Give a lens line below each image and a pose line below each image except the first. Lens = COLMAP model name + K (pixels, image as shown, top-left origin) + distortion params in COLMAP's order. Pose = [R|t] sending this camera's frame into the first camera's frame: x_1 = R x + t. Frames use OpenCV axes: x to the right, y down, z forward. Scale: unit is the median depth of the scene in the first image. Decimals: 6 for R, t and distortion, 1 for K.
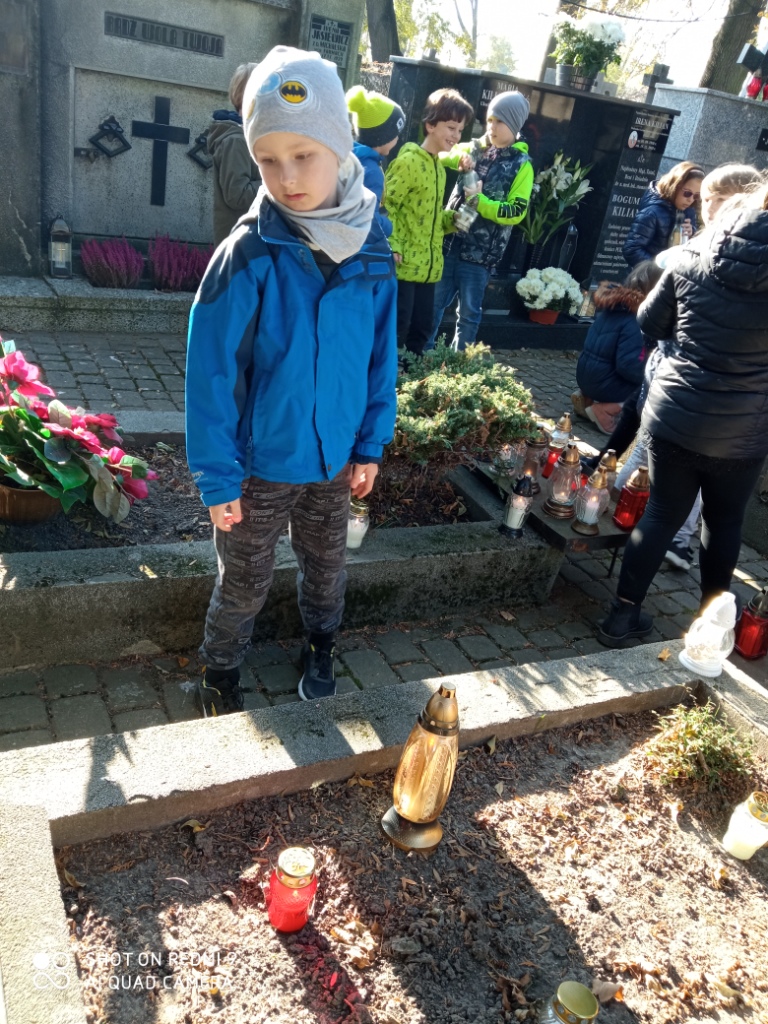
lens RADIAL K [[827.6, 0, 384.0], [0, 827.6, 512.0], [0, 0, 1]] dist [0.092099, -0.145776]
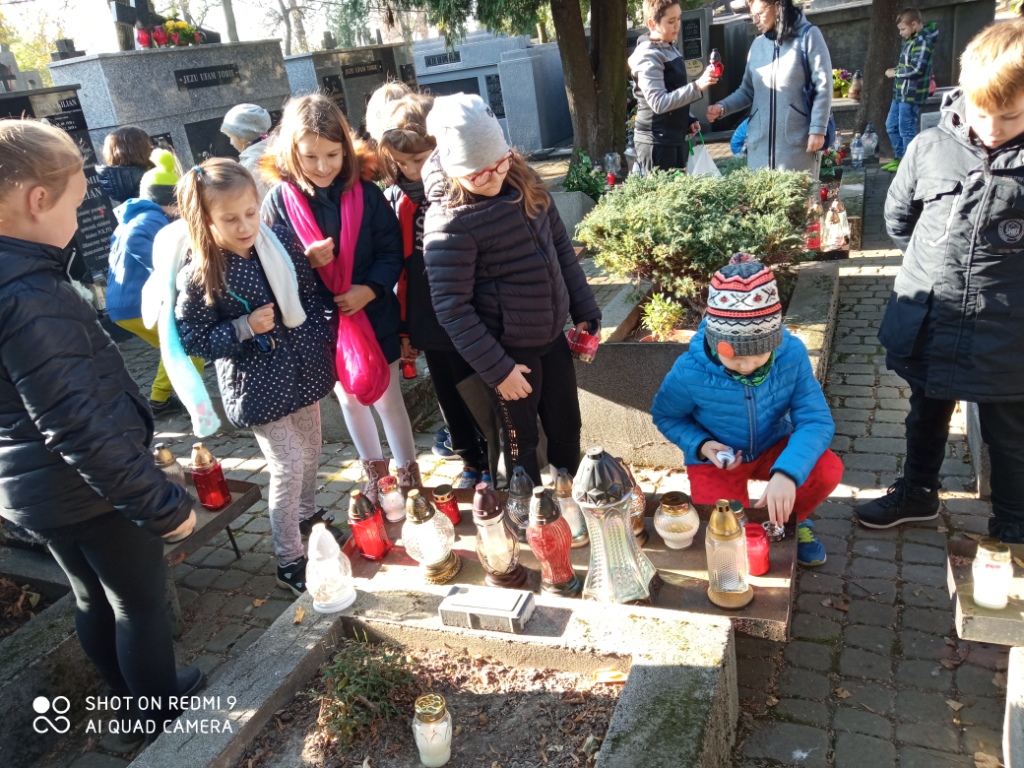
lens RADIAL K [[827.6, 0, 512.0], [0, 827.6, 384.0], [0, 0, 1]] dist [0.092099, -0.145776]
pose [[0.719533, -0.491407, 0.490704, 0.174292], [0.525036, 0.847427, 0.078767, 0.000407], [-0.454542, 0.200962, 0.867759, 0.015725]]
